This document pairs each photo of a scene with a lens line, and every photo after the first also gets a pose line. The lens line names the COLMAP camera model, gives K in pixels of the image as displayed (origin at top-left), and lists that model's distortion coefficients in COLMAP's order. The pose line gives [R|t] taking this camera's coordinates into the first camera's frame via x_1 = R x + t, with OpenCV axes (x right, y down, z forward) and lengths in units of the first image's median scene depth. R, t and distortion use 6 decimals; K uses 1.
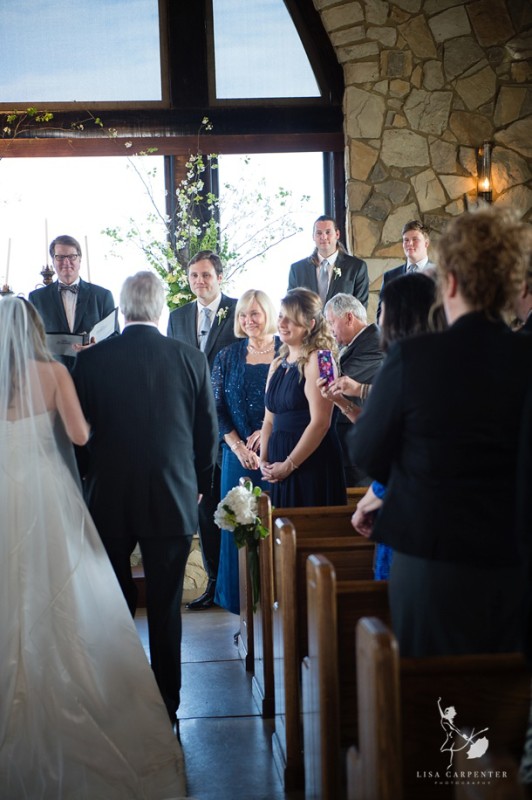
lens RADIAL K [[1651.8, 0, 270.5], [0, 1651.8, 401.2], [0, 0, 1]] dist [0.046815, 0.000000]
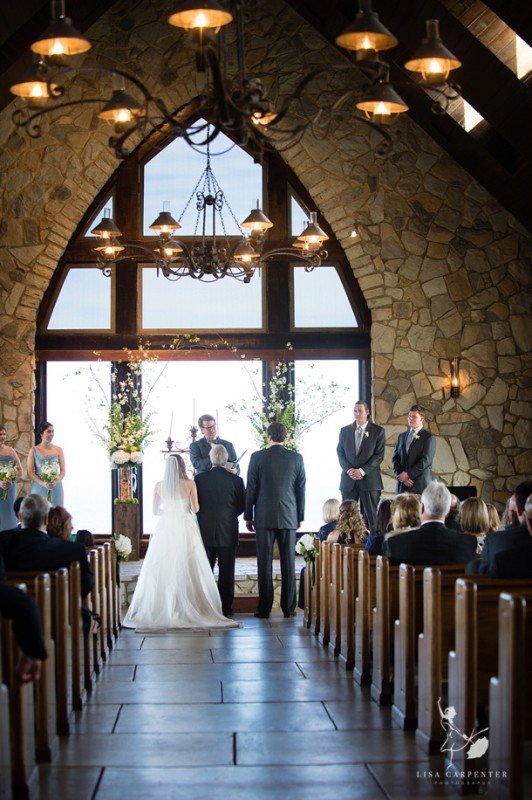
lens RADIAL K [[1651.8, 0, 266.9], [0, 1651.8, 401.1], [0, 0, 1]] dist [0.046815, 0.000000]
pose [[0.998937, 0.019316, -0.041850, 0.010656], [-0.023461, 0.994617, -0.100928, 0.059964], [0.039675, 0.101802, 0.994013, -0.656249]]
